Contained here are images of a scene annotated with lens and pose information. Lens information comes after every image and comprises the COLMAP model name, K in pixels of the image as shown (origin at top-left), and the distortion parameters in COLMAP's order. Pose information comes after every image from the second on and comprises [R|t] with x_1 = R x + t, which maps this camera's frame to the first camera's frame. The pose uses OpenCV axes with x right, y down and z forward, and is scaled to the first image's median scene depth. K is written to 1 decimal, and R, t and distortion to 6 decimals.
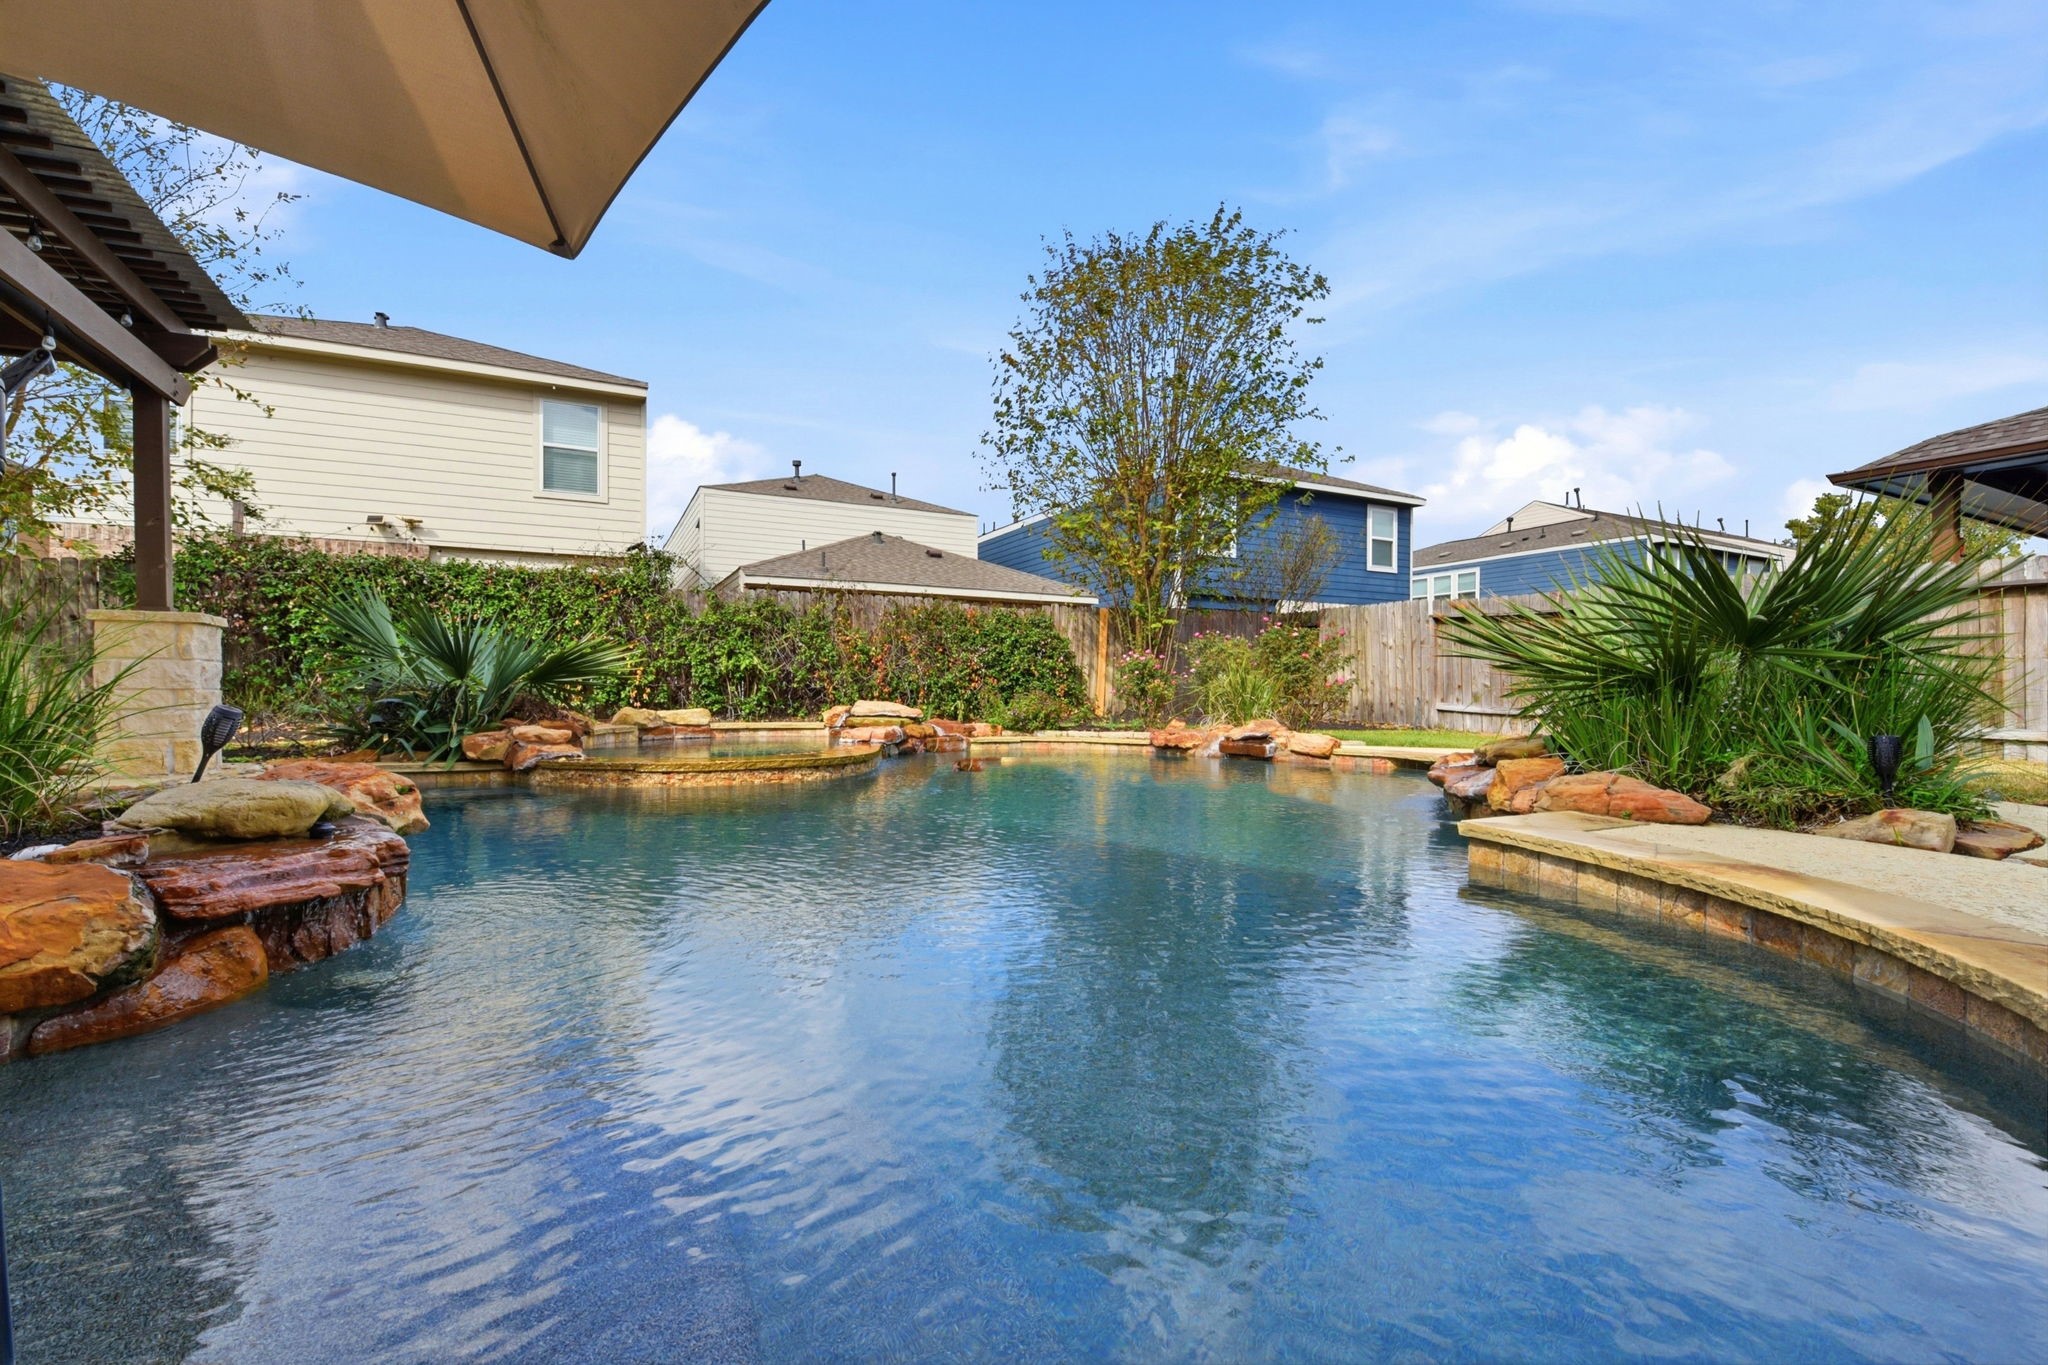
lens RADIAL K [[901.4, 0, 1025.8], [0, 901.4, 687.2], [0, 0, 1]] dist [-0.006568, -0.006375]
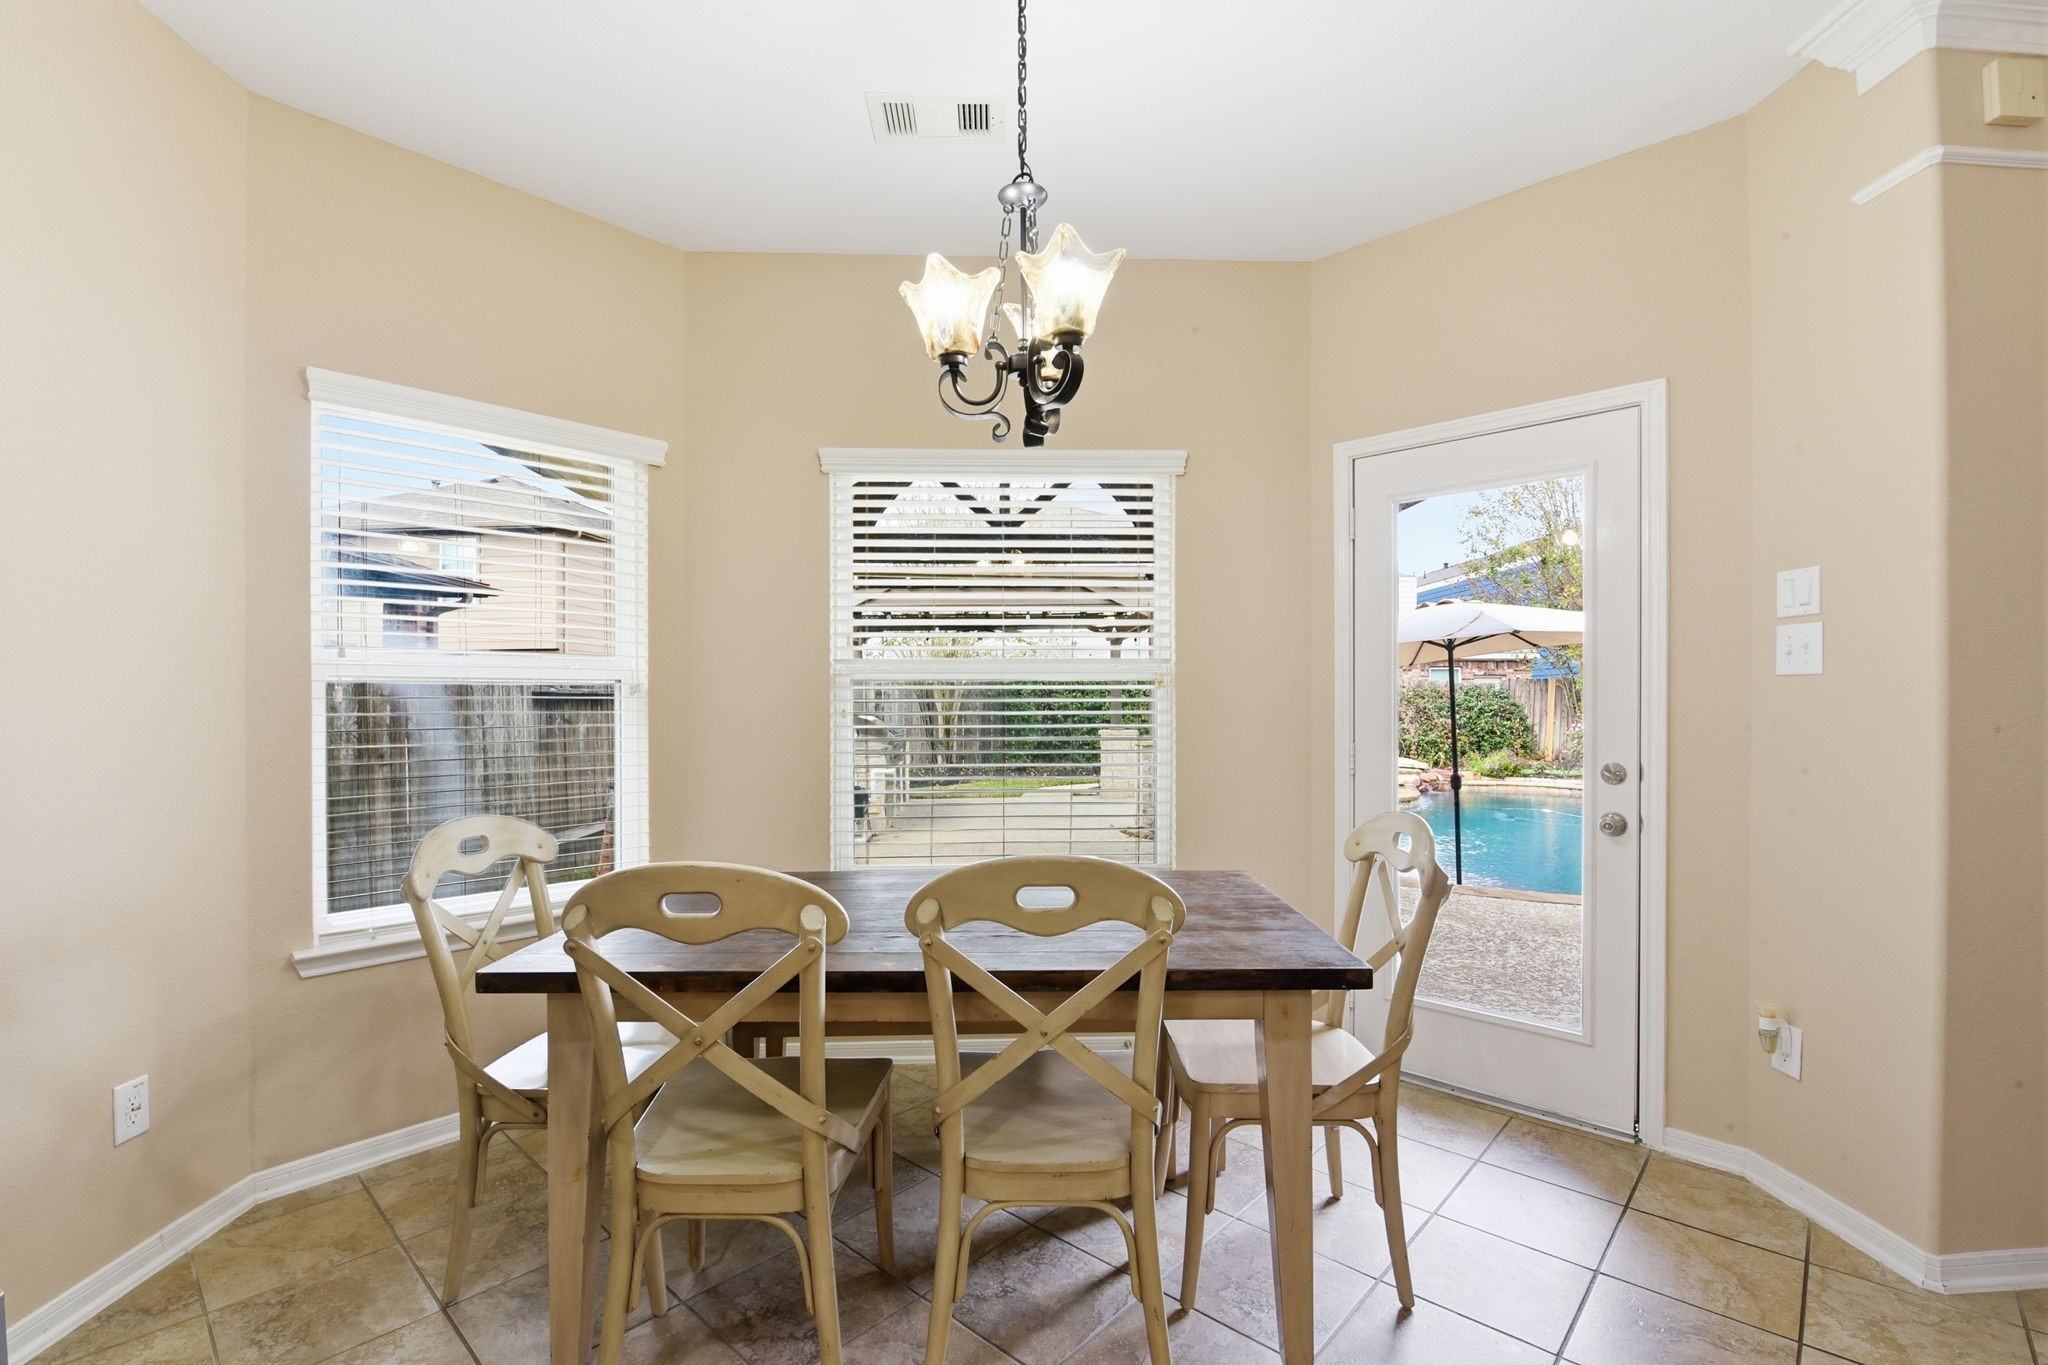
lens RADIAL K [[901.4, 0, 1030.6], [0, 901.4, 692.7], [0, 0, 1]] dist [-0.006568, -0.006375]
pose [[0.907531, -0.017416, -0.419623, -0.073858], [0.009728, 0.999743, -0.020455, -0.068349], [0.419872, 0.014482, 0.907468, -0.697707]]
